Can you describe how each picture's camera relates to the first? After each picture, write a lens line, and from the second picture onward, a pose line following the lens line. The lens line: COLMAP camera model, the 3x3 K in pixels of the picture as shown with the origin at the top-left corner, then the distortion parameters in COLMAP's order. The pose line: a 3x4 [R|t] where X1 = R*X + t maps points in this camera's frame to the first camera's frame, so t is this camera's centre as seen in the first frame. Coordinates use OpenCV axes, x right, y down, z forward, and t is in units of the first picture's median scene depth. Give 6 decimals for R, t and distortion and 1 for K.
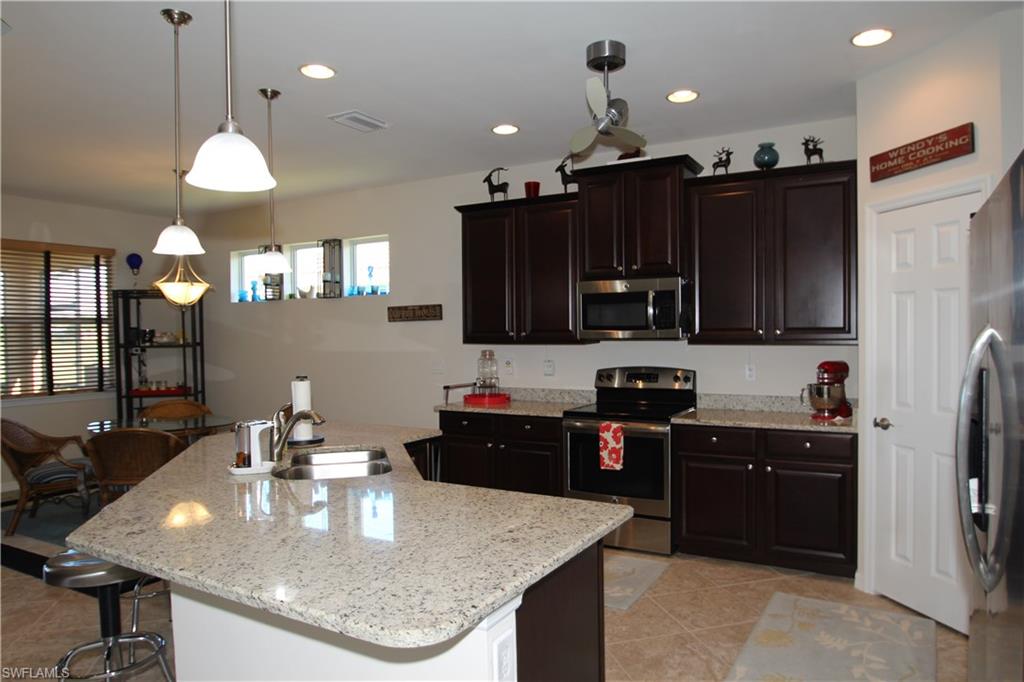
lens RADIAL K [[668.2, 0, 573.2], [0, 668.2, 344.6], [0, 0, 1]] dist [-0.005490, -0.011627]
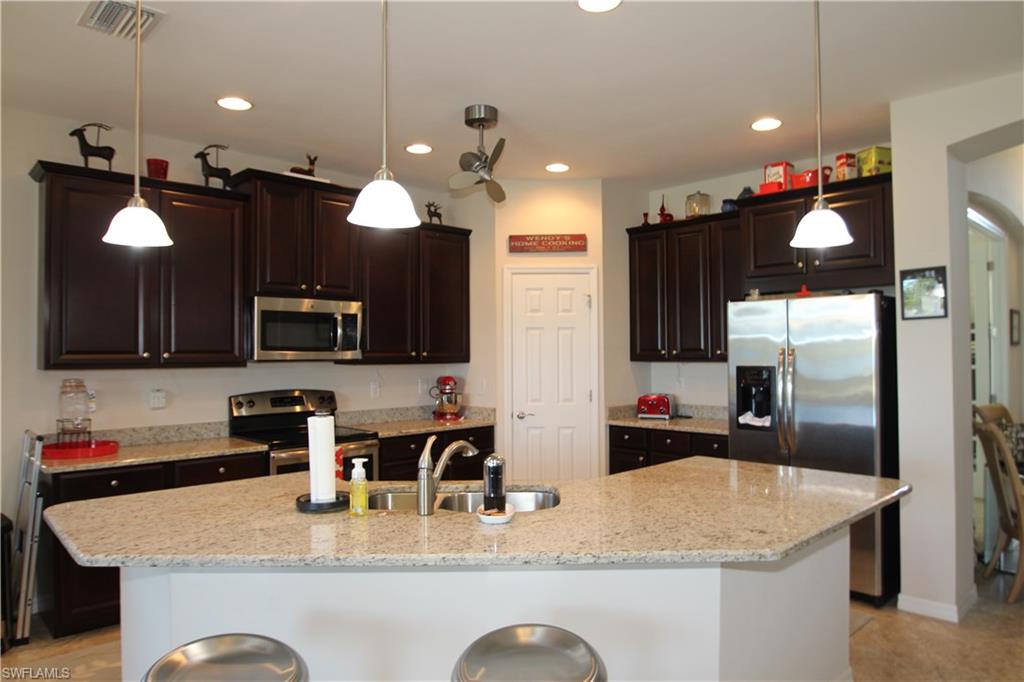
lens RADIAL K [[668.2, 0, 514.0], [0, 668.2, 336.1], [0, 0, 1]] dist [-0.005490, -0.011627]
pose [[0.322733, 0.030826, 0.945988, -0.620908], [0.017293, 0.999111, -0.038456, -0.001068], [-0.946332, 0.028770, 0.321913, 0.344457]]
